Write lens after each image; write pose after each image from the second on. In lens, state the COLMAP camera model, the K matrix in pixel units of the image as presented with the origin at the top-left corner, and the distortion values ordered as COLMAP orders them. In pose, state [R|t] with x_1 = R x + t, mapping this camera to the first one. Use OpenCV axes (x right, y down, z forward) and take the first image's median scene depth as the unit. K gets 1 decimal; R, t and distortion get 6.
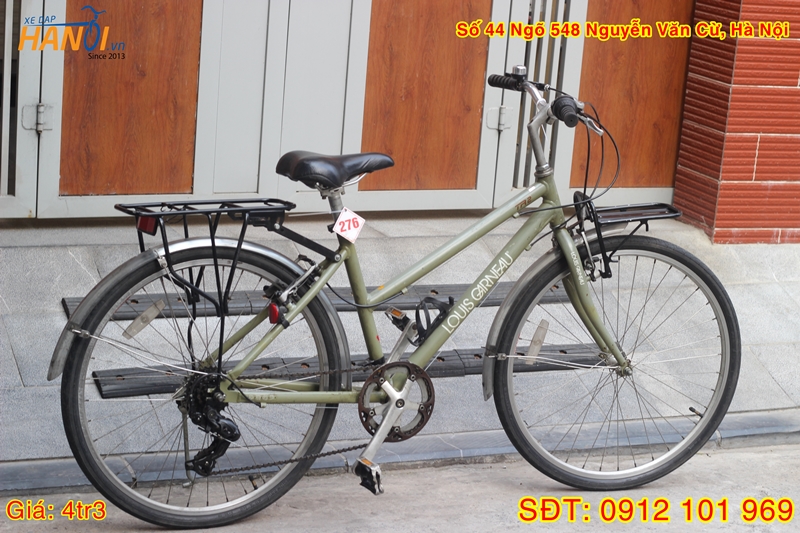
lens RADIAL K [[1906.5, 0, 400.0], [0, 1906.5, 266.5], [0, 0, 1]] dist [-0.102818, 0.023845]
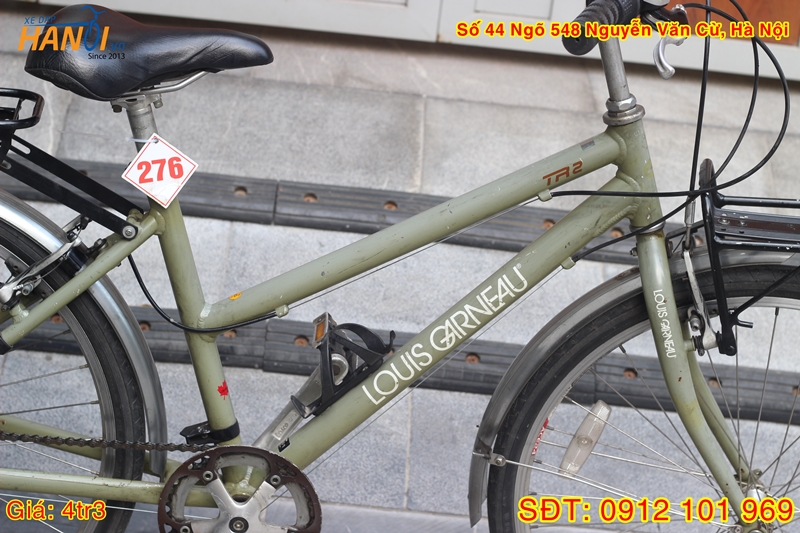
lens RADIAL K [[1943.3, 0, 400.0], [0, 1943.3, 266.5], [0, 0, 1]] dist [-0.179365, 0.108496]
pose [[0.912458, 0.200240, -0.356826, 0.168290], [-0.135084, 0.970596, 0.199239, -0.083442], [0.386229, -0.133596, 0.912677, 0.442576]]
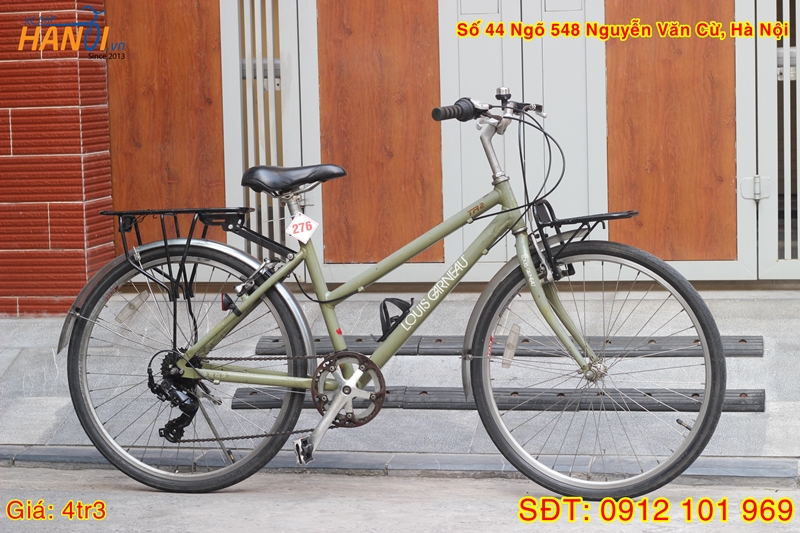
lens RADIAL K [[1906.5, 0, 400.0], [0, 1906.5, 266.5], [0, 0, 1]] dist [-0.102818, 0.023845]
pose [[0.802878, -0.040252, -0.594783, 0.542468], [-0.051517, 0.989301, -0.136493, 0.119452], [0.593914, 0.140229, 0.792214, 0.113307]]
